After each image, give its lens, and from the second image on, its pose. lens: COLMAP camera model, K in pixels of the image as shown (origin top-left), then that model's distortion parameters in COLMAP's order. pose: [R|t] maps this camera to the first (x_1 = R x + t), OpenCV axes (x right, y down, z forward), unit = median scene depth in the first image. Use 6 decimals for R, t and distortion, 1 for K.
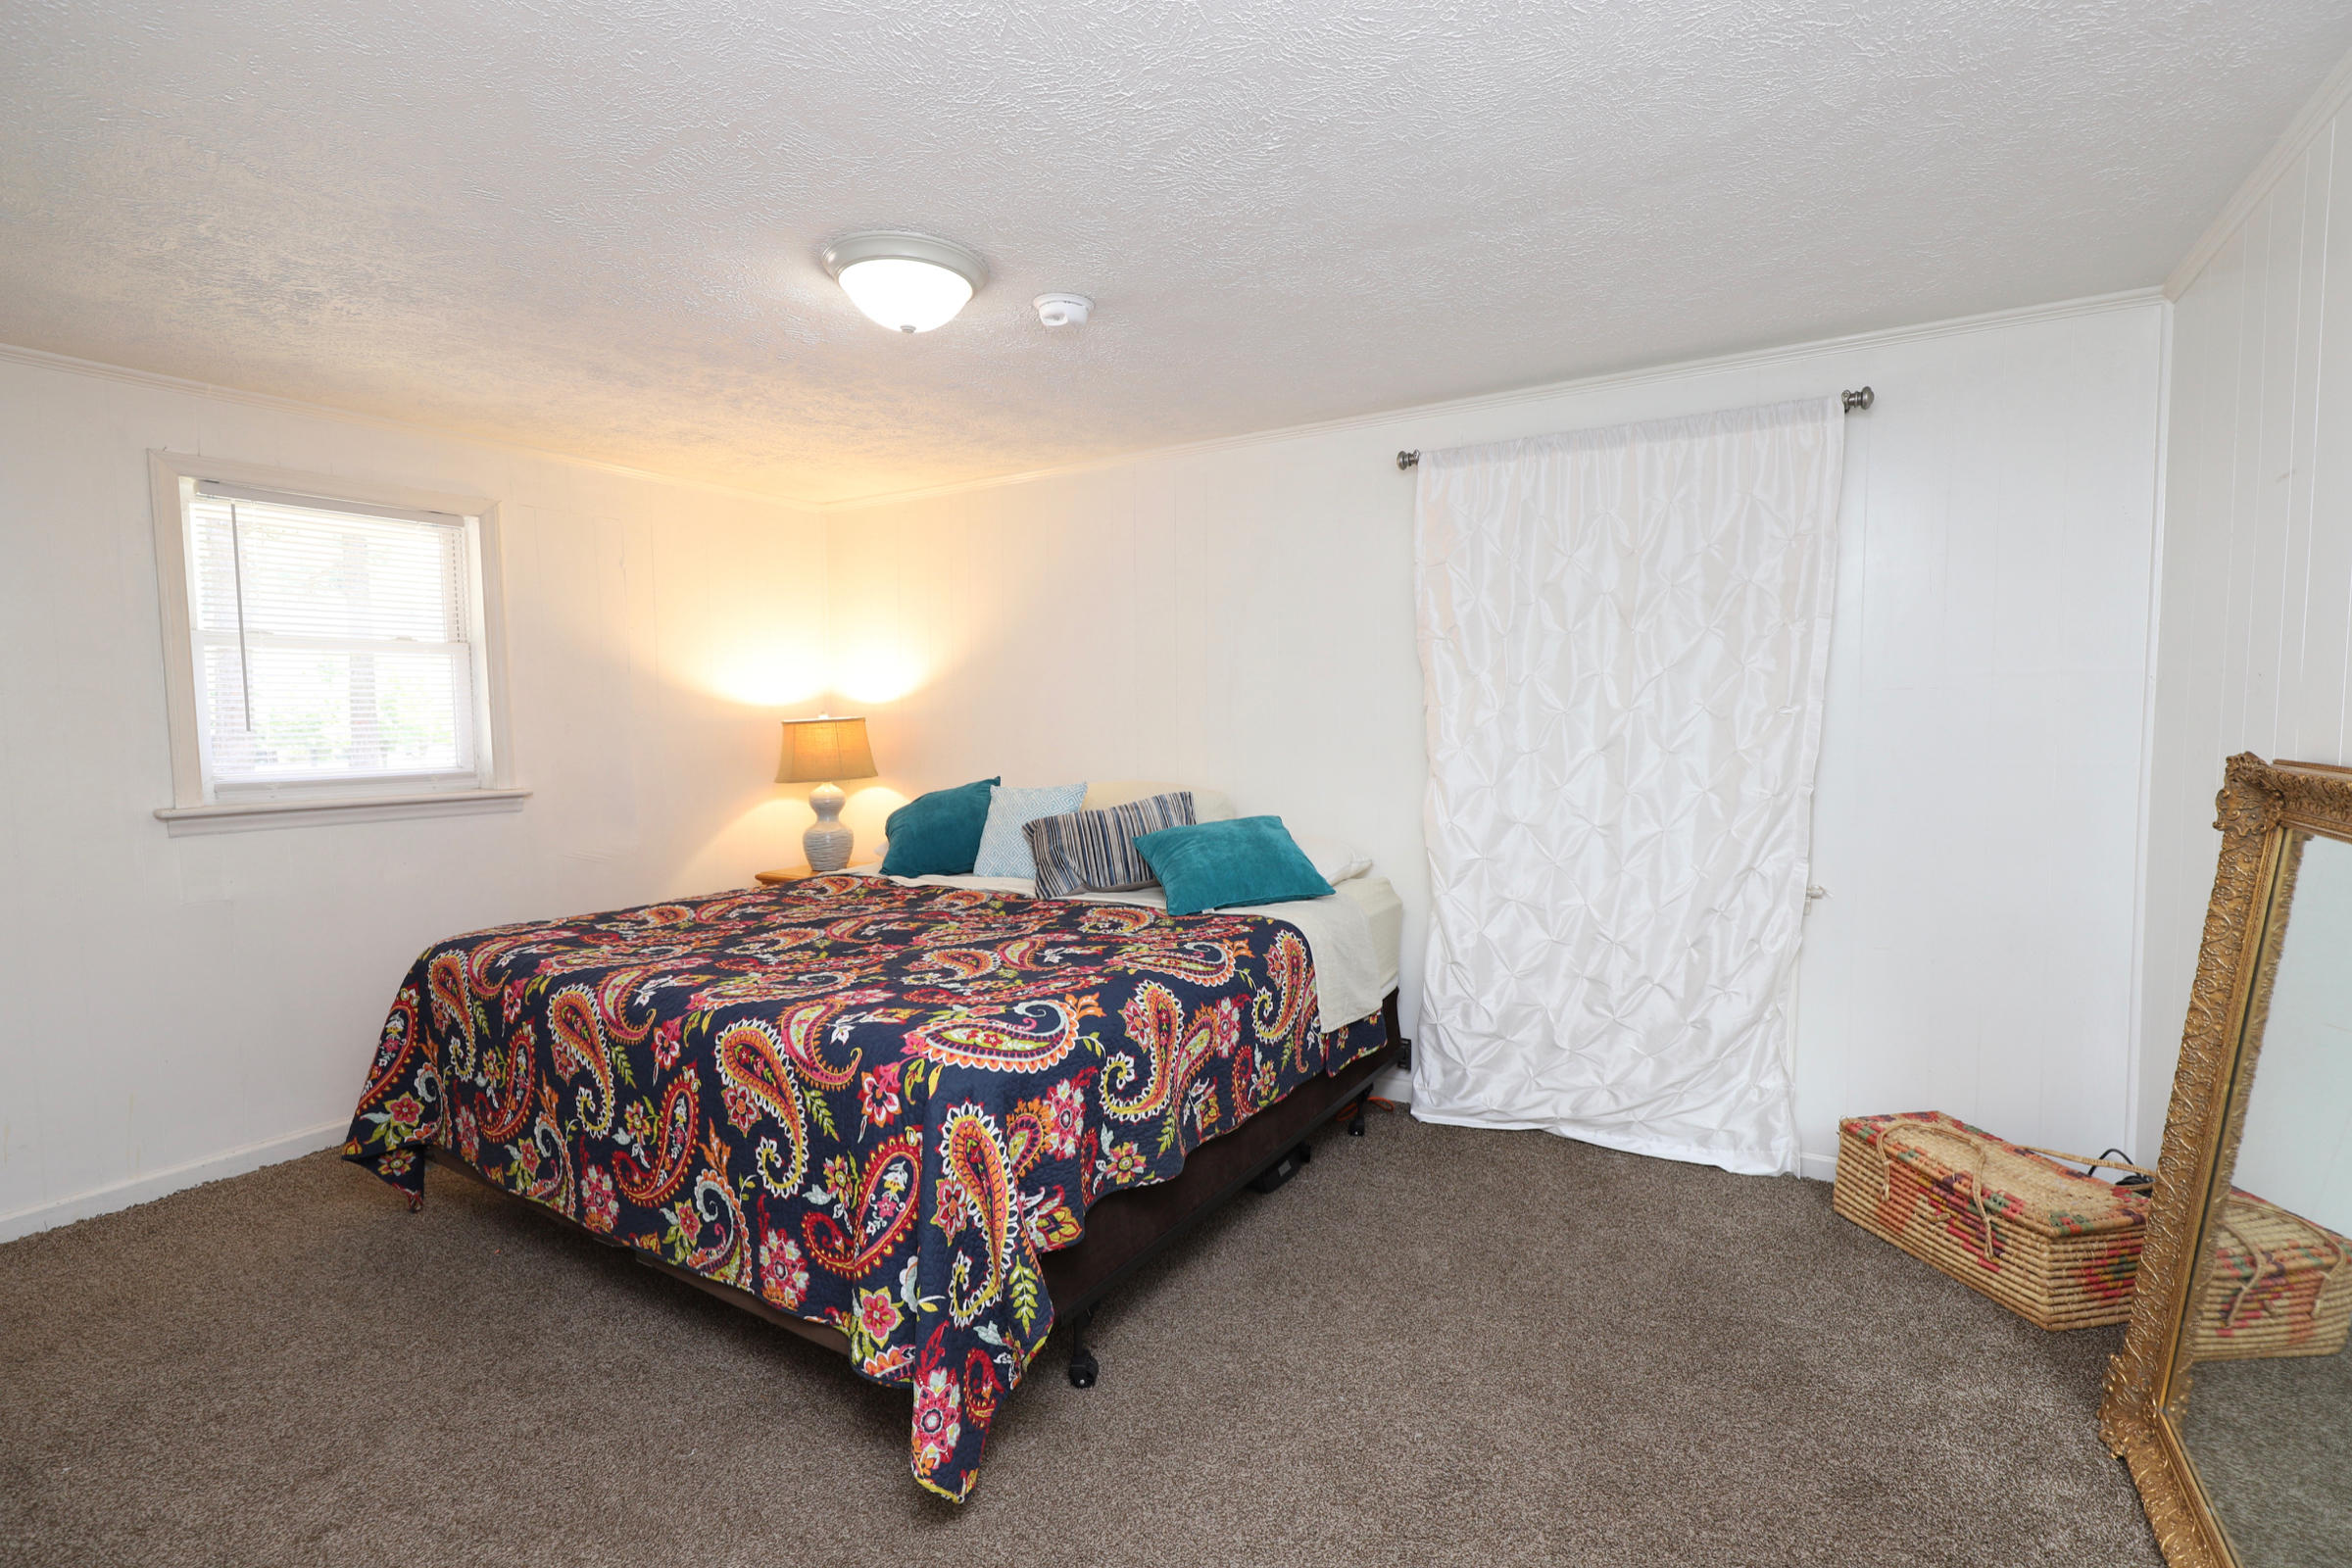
lens RADIAL K [[1055.4, 0, 1177.9], [0, 1055.4, 781.2], [0, 0, 1]] dist [0.000703, -0.000406]
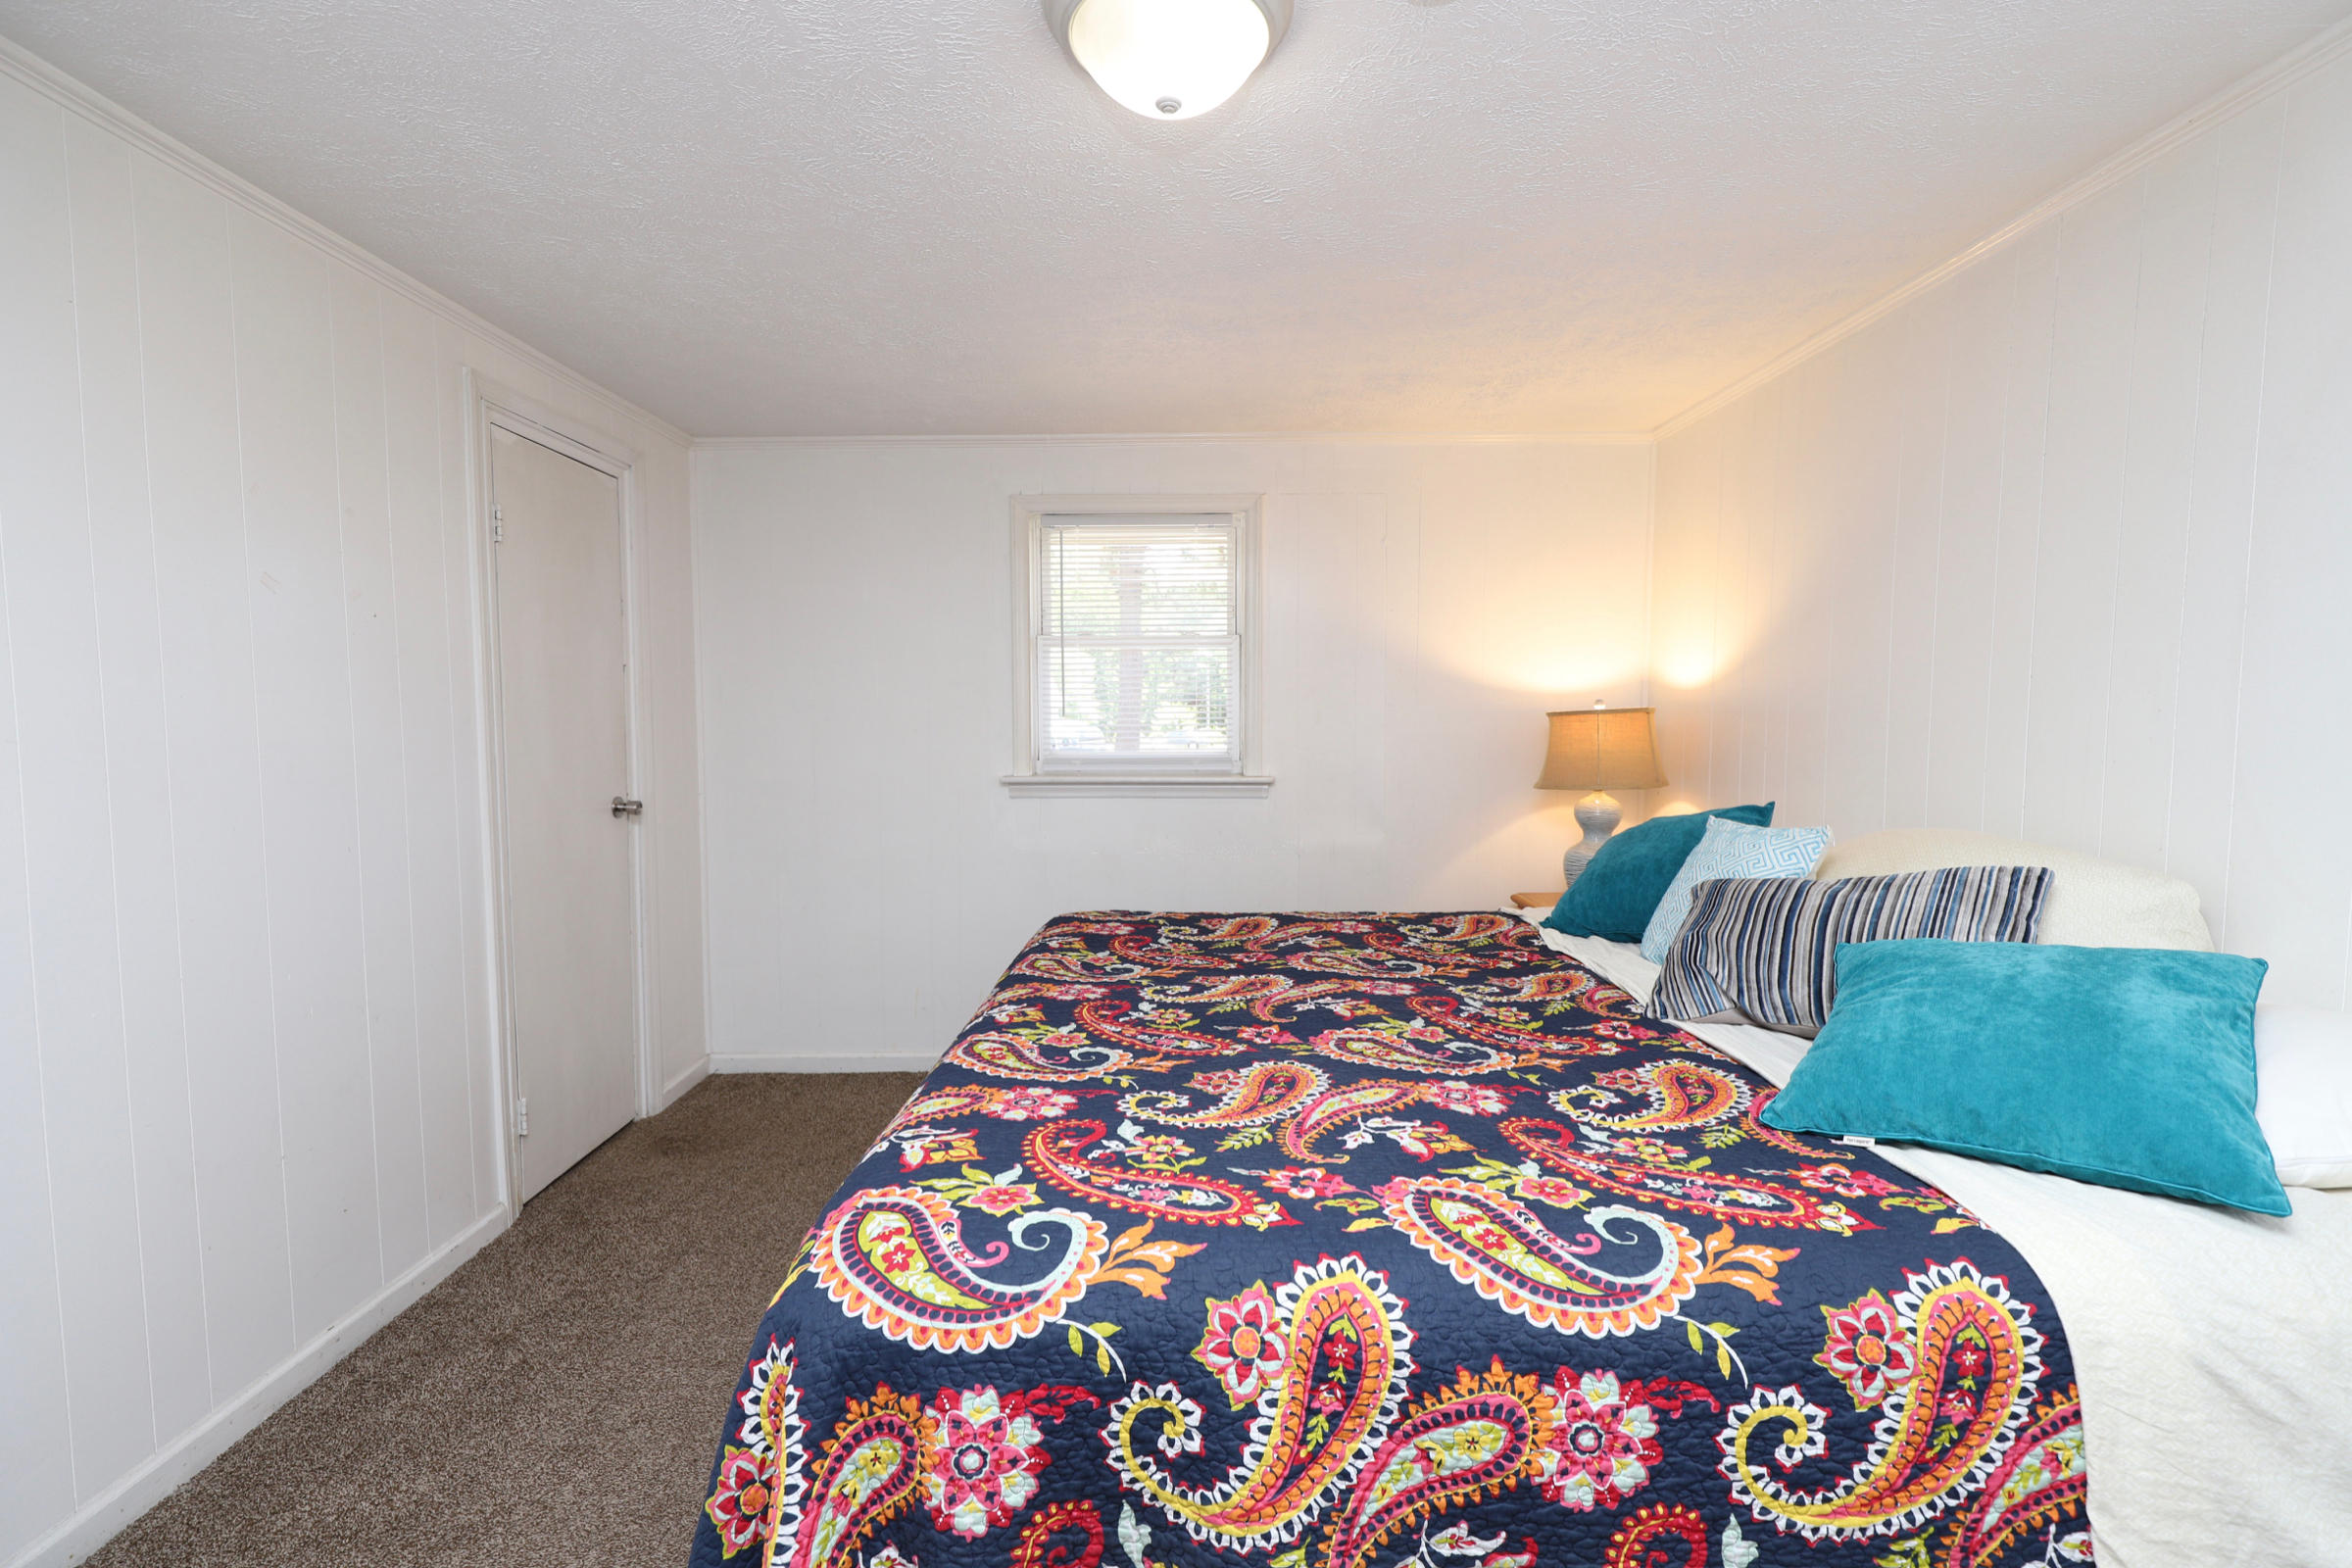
lens RADIAL K [[1055.4, 0, 1175.2], [0, 1055.4, 786.7], [0, 0, 1]] dist [0.000703, -0.000406]
pose [[0.534729, 0.068578, -0.842236, 0.289151], [-0.054037, 0.997437, 0.046907, -0.039886], [0.843294, 0.020429, 0.537064, 0.608182]]
